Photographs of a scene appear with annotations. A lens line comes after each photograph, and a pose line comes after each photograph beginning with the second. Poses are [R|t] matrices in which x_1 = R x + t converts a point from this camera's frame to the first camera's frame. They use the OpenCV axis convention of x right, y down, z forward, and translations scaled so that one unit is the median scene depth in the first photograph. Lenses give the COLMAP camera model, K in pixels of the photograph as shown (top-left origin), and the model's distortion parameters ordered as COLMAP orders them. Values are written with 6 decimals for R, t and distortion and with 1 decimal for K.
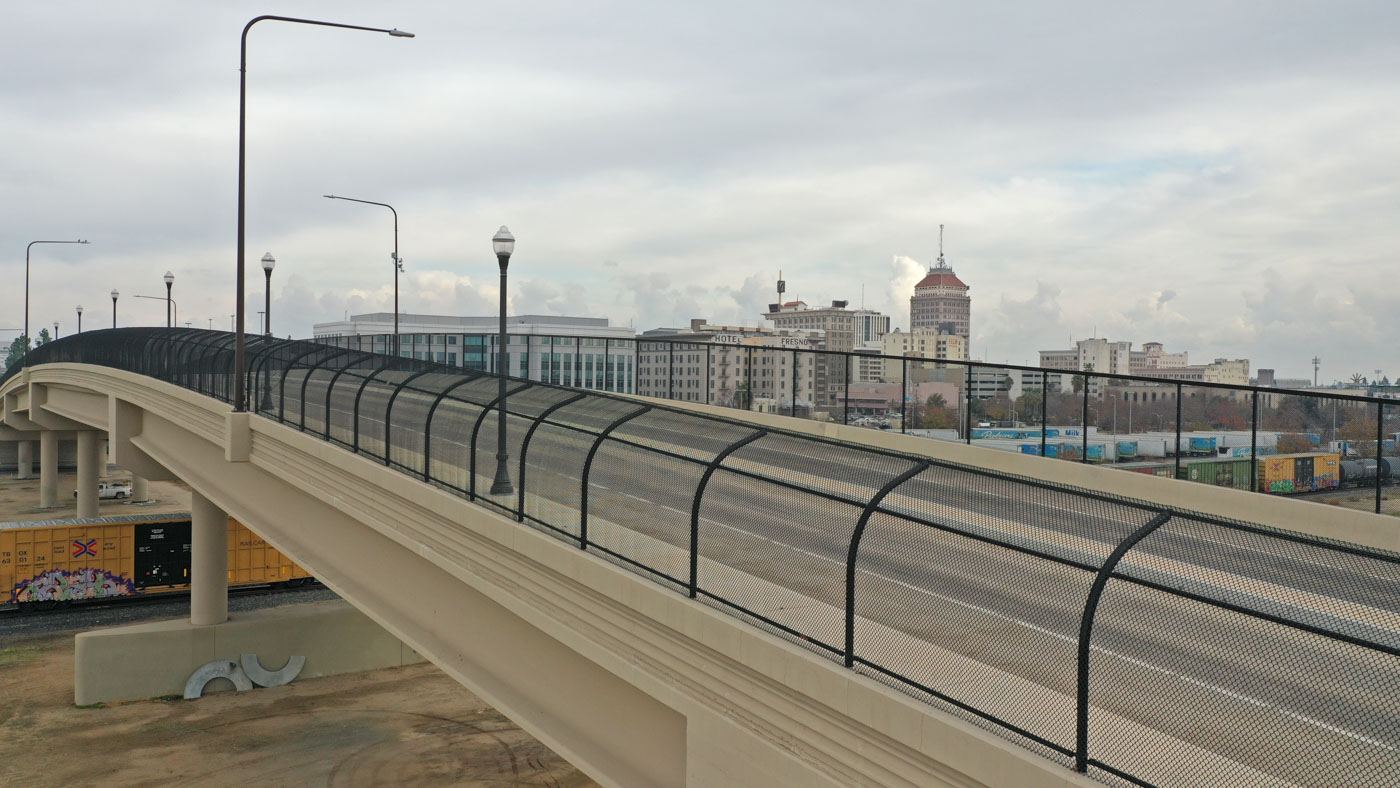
lens RADIAL K [[1104.7, 0, 698.9], [0, 1104.7, 400.3], [0, 0, 1]] dist [0.006643, -0.001248]
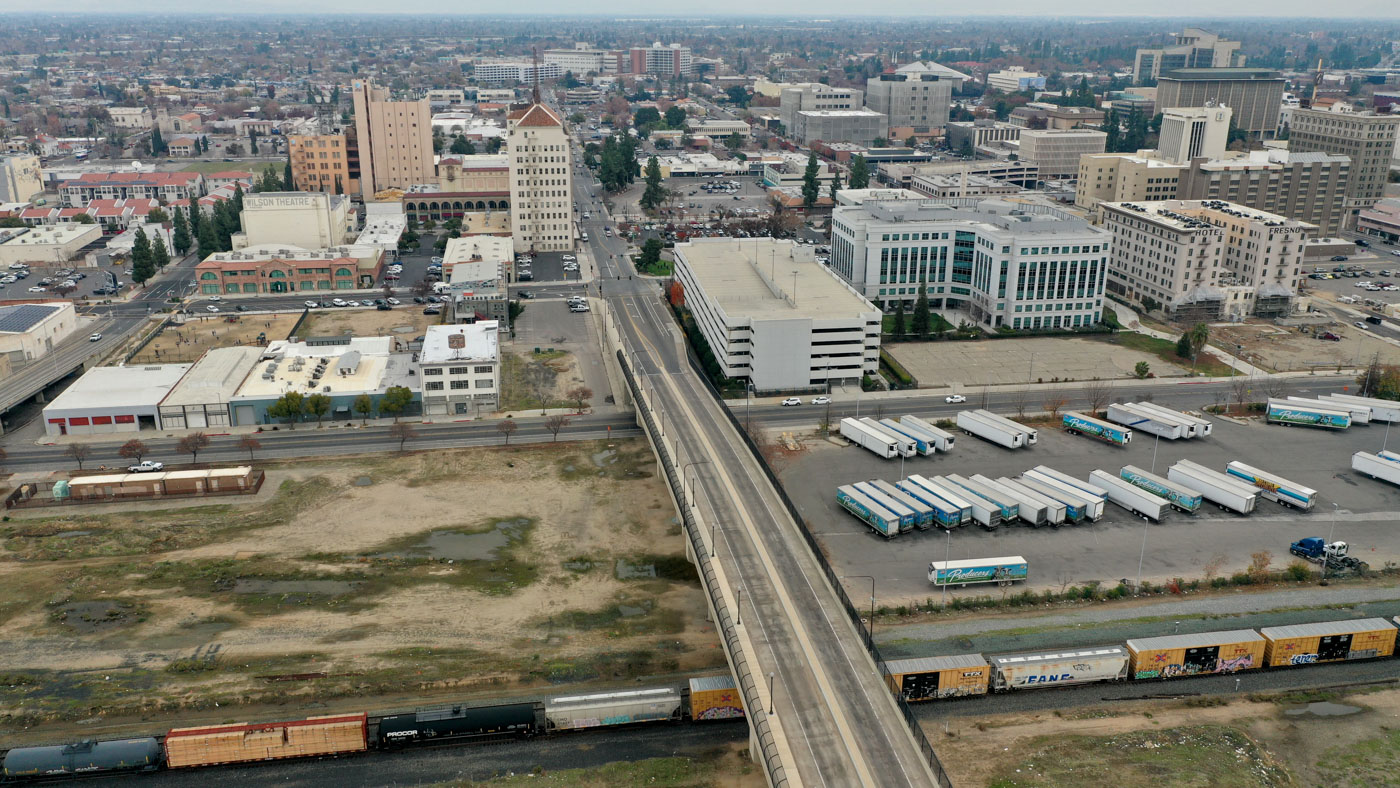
lens RADIAL K [[1104.7, 0, 698.9], [0, 1104.7, 400.3], [0, 0, 1]] dist [0.006643, -0.001248]
pose [[0.901002, 0.131693, -0.413342, 0.043193], [0.003928, 0.950293, 0.311331, -0.224449], [0.433796, -0.282134, 0.855699, -0.144160]]
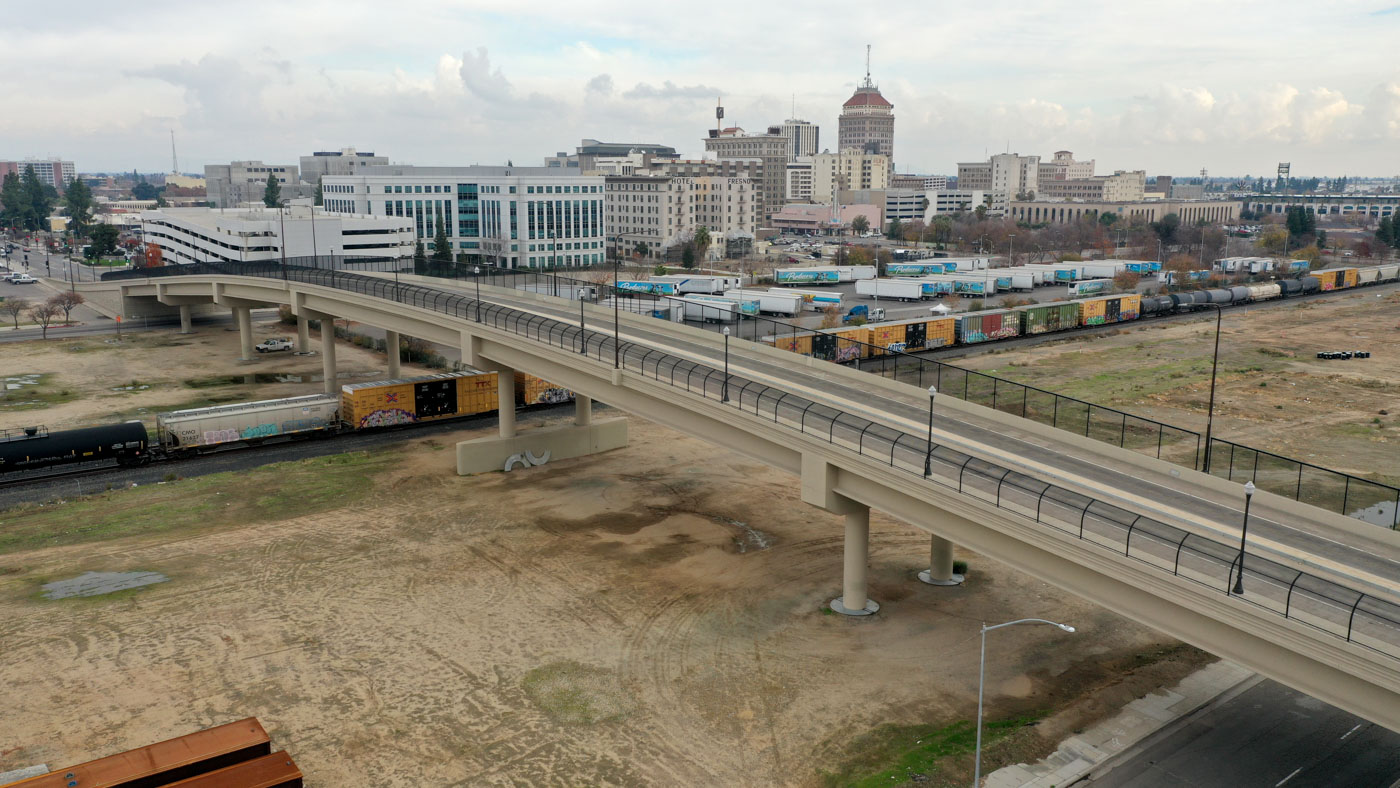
lens RADIAL K [[1104.7, 0, 698.9], [0, 1104.7, 400.3], [0, 0, 1]] dist [0.006643, -0.001248]
pose [[0.997715, -0.024866, 0.062819, -0.033670], [0.013037, 0.983189, 0.182122, -0.039056], [-0.066291, -0.180887, 0.981267, -0.171592]]
